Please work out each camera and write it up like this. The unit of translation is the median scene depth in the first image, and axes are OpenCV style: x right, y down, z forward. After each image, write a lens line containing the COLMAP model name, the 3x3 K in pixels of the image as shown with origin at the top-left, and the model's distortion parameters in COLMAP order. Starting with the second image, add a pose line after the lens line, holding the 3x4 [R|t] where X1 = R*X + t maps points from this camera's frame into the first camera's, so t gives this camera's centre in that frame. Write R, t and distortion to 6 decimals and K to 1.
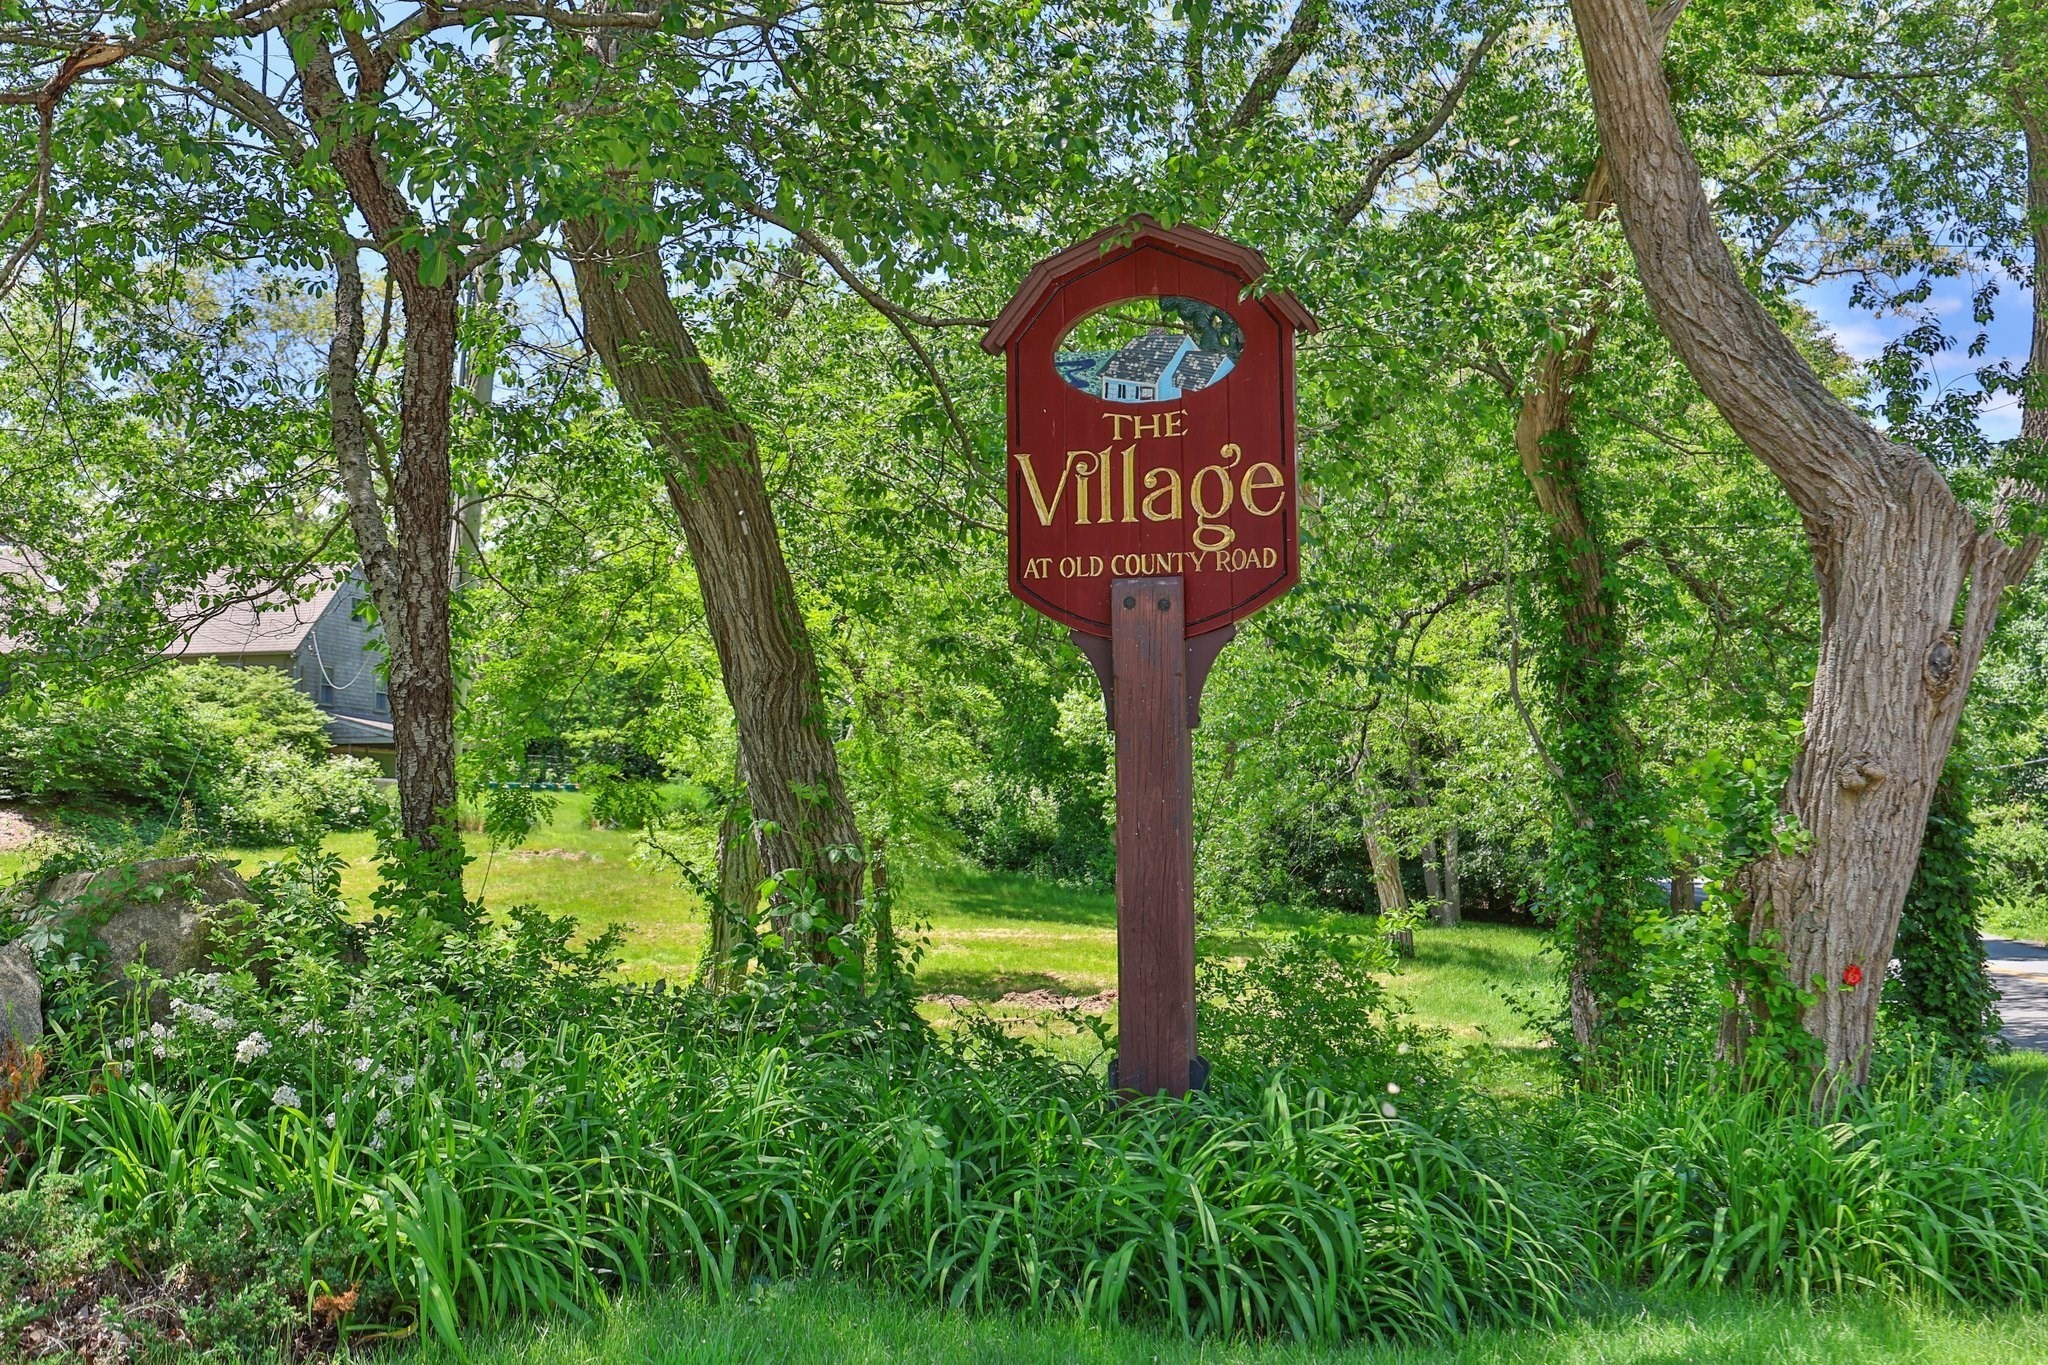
lens RADIAL K [[1915.8, 0, 1024.2], [0, 1915.8, 680.2], [0, 0, 1]] dist [-0.025070, 0.000000]
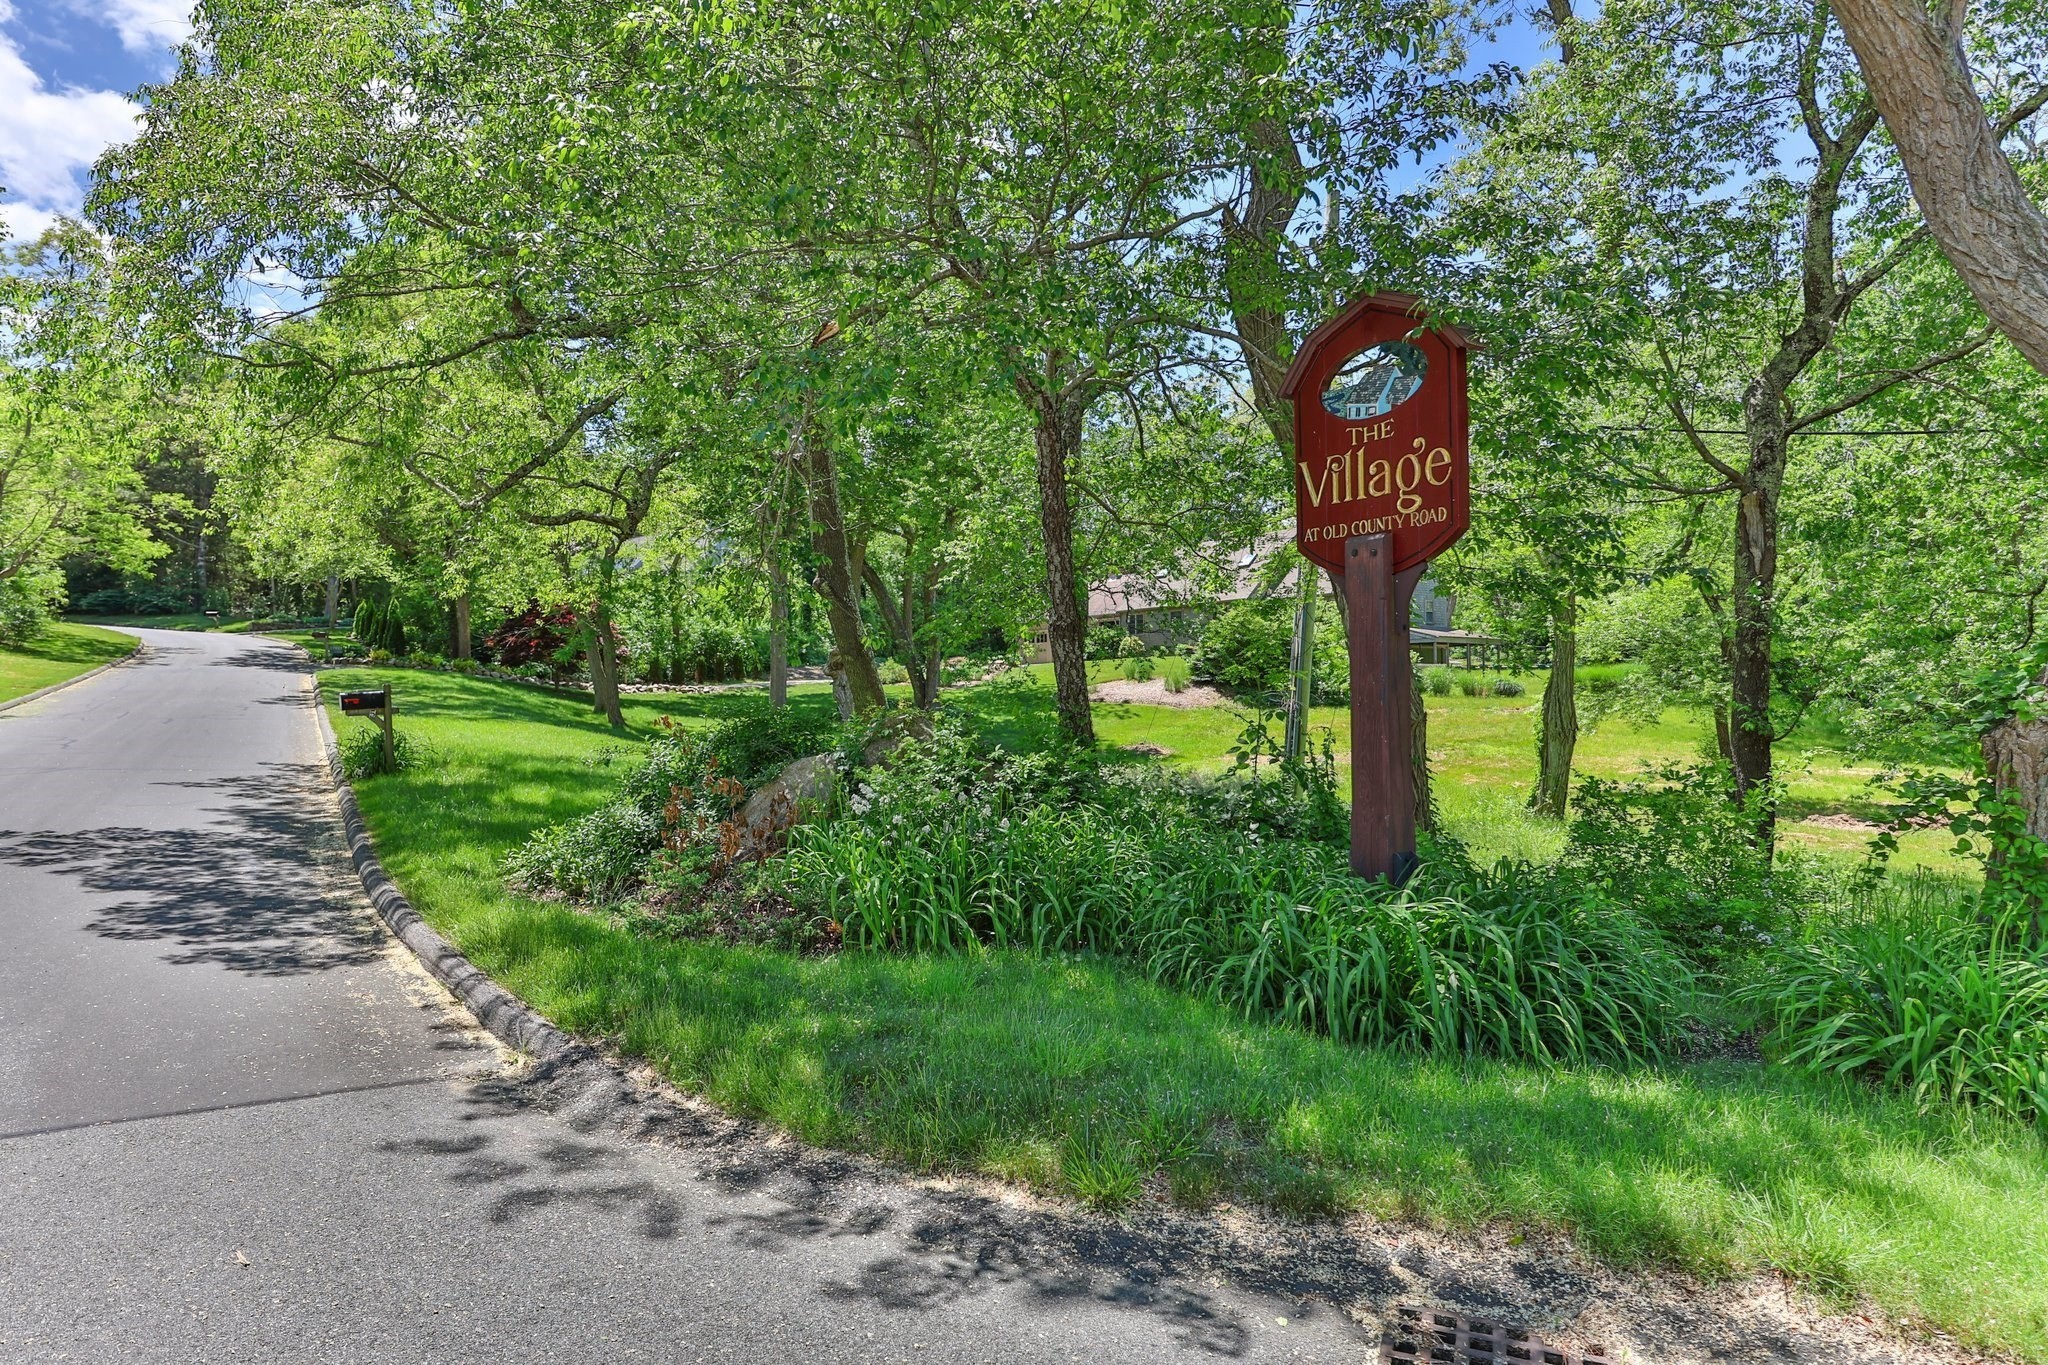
lens RADIAL K [[1162.6, 0, 1024.8], [0, 1162.6, 687.6], [0, 0, 1]] dist [0.003671, 0.001043]
pose [[0.771759, -0.007918, -0.635866, 0.432635], [0.053934, 0.997135, 0.053044, 0.003055], [0.633624, -0.075232, 0.769974, 0.112195]]
